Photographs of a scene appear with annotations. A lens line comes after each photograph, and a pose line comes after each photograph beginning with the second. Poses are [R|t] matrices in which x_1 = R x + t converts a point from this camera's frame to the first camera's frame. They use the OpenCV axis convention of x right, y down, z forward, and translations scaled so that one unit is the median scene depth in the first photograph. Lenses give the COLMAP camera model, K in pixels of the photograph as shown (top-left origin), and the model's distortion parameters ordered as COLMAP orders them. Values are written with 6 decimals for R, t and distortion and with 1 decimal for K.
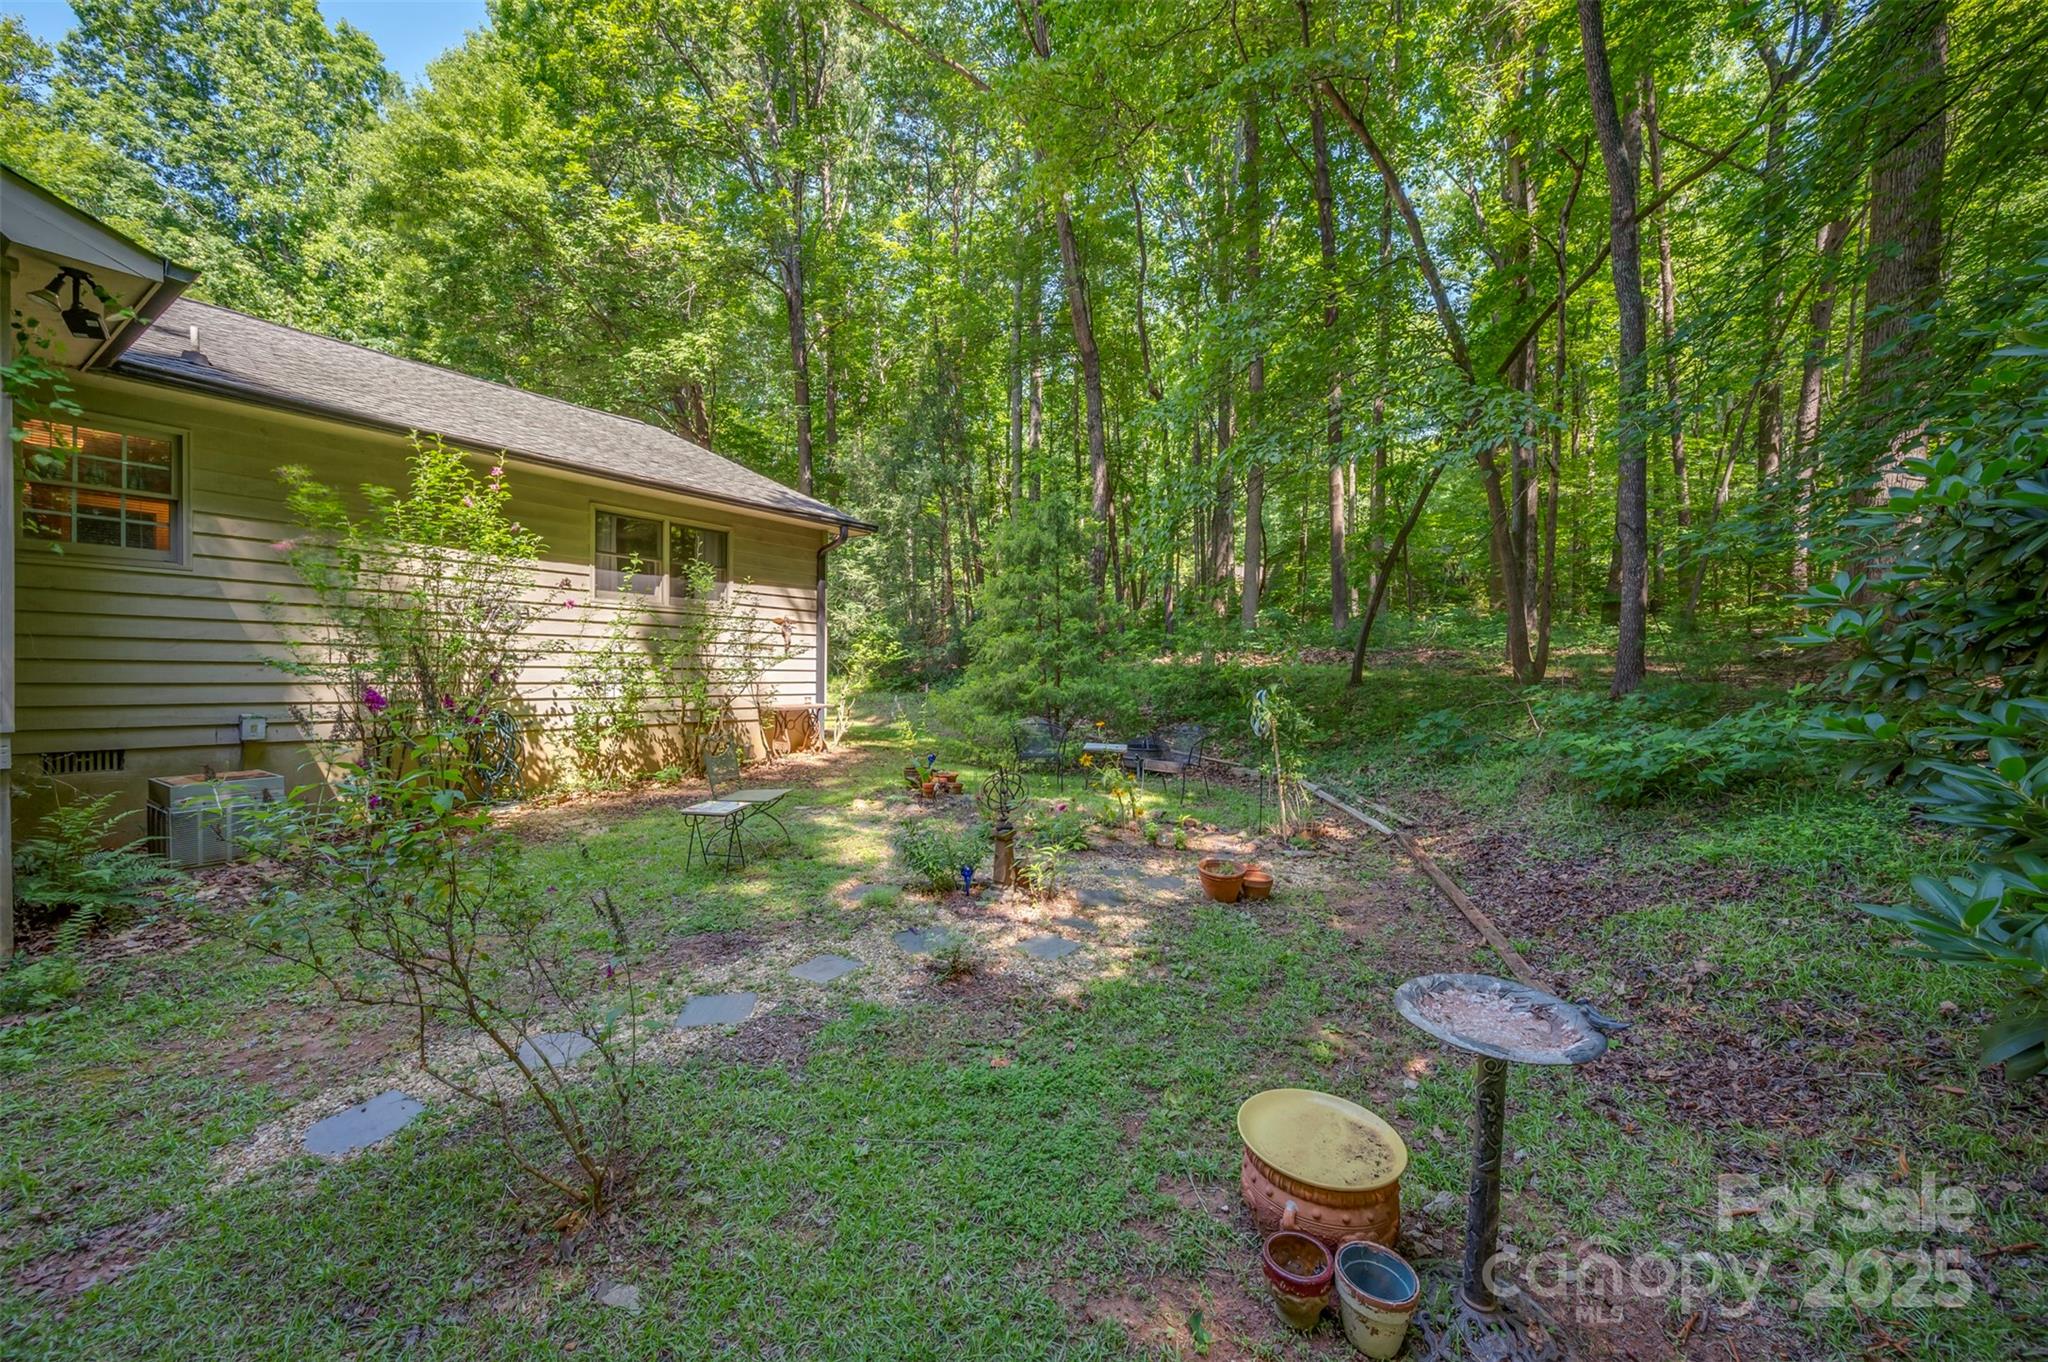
lens RADIAL K [[818.2, 0, 1029.0], [0, 818.2, 690.7], [0, 0, 1]] dist [0.000025, 0.000014]
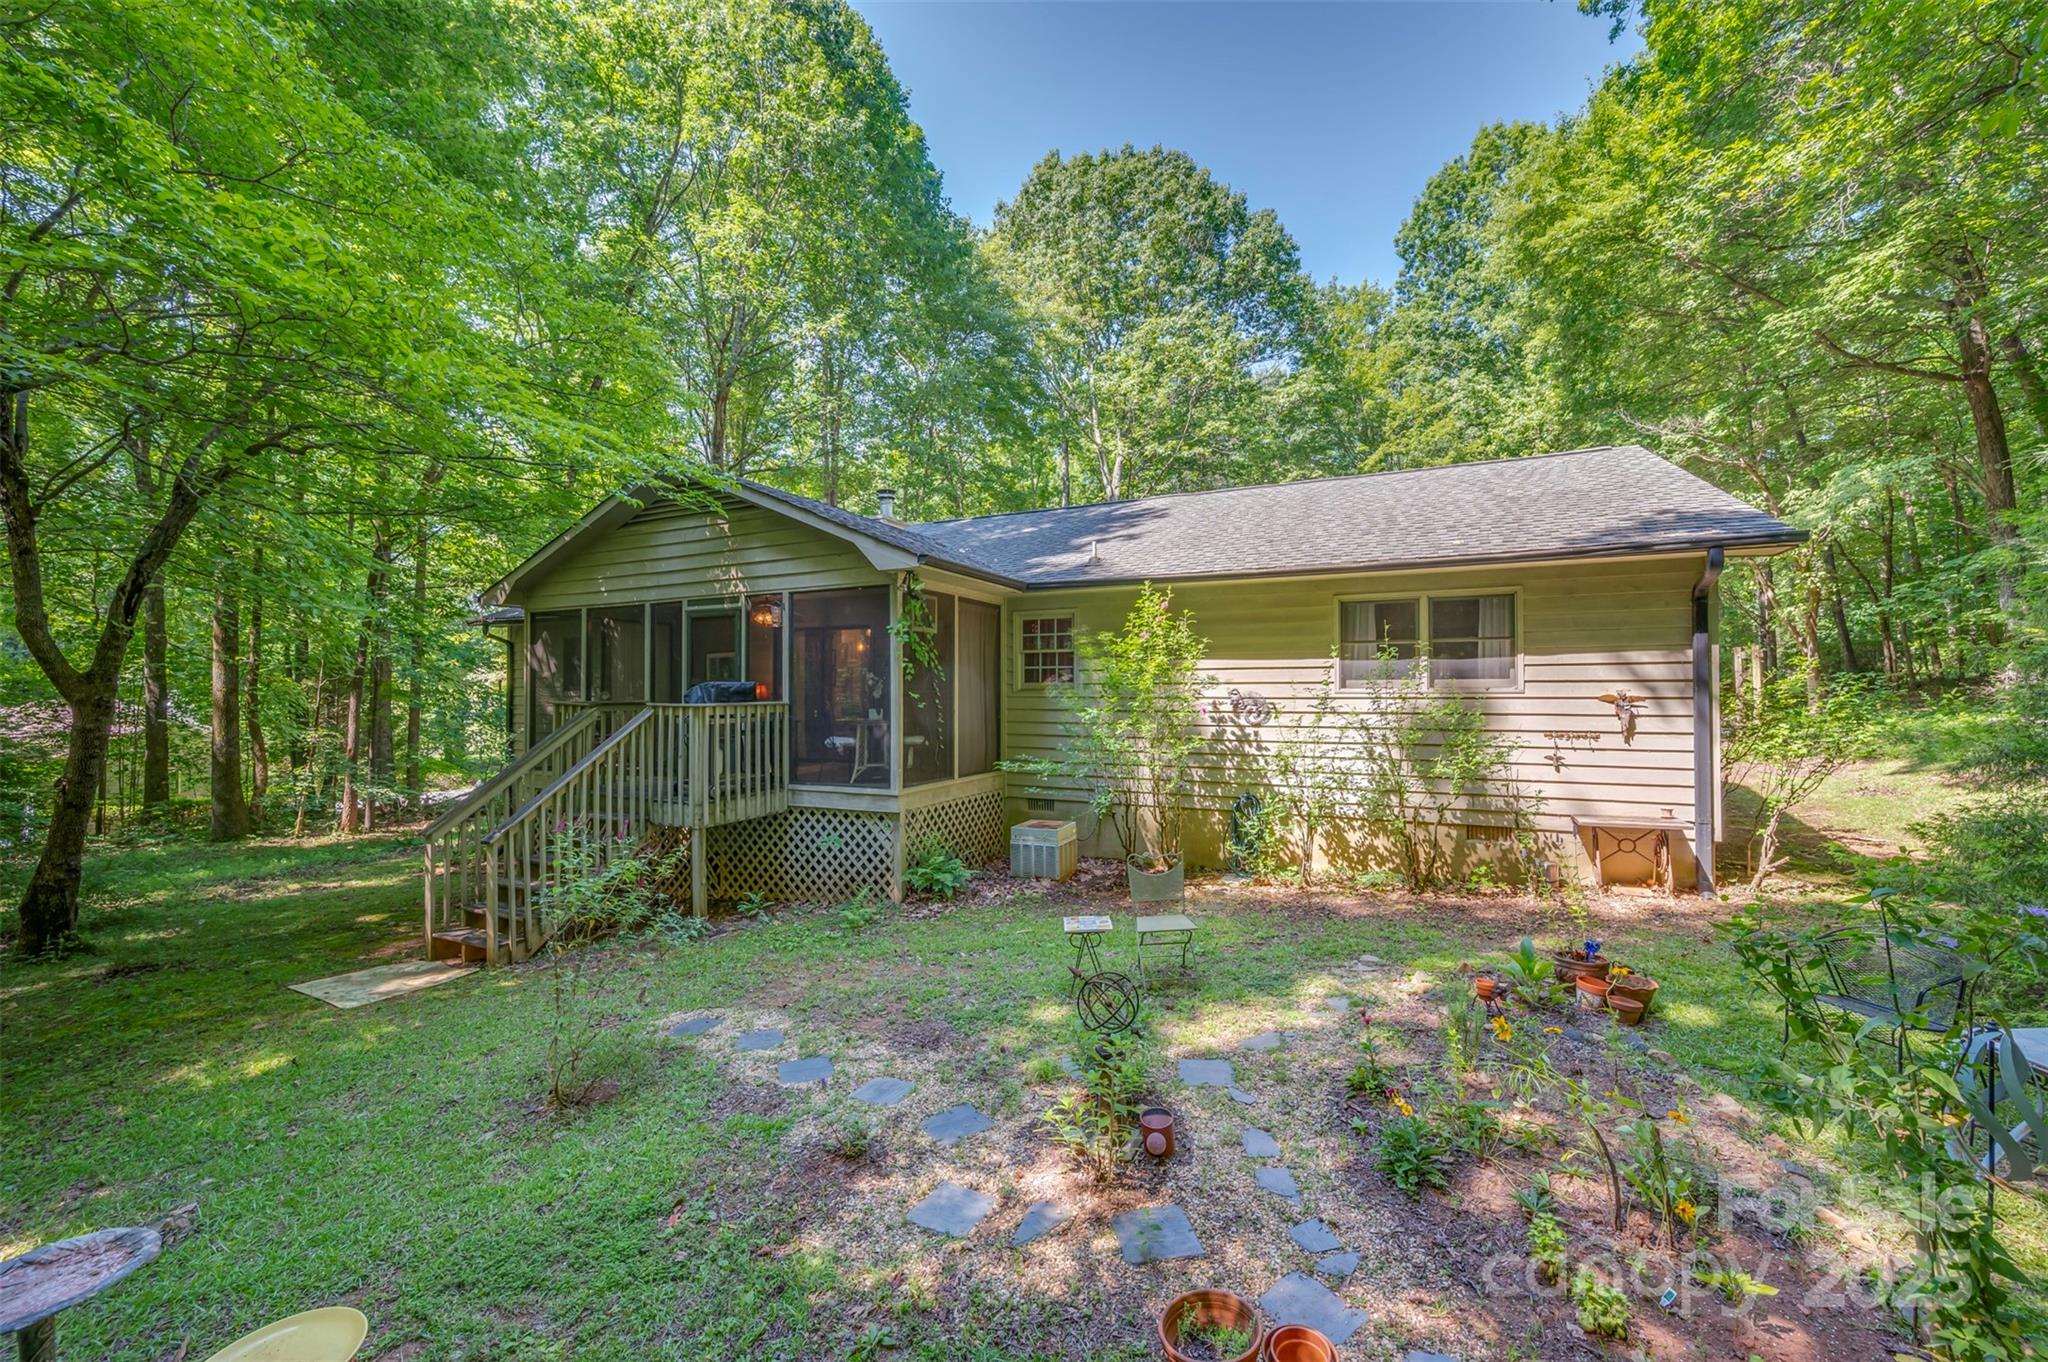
lens RADIAL K [[818.2, 0, 1029.0], [0, 818.2, 690.7], [0, 0, 1]] dist [0.000025, 0.000014]
pose [[0.126978, -0.015242, -0.991788, 0.409550], [-0.015275, 0.999733, -0.017320, -0.086521], [0.991788, 0.017349, 0.126711, 0.484818]]
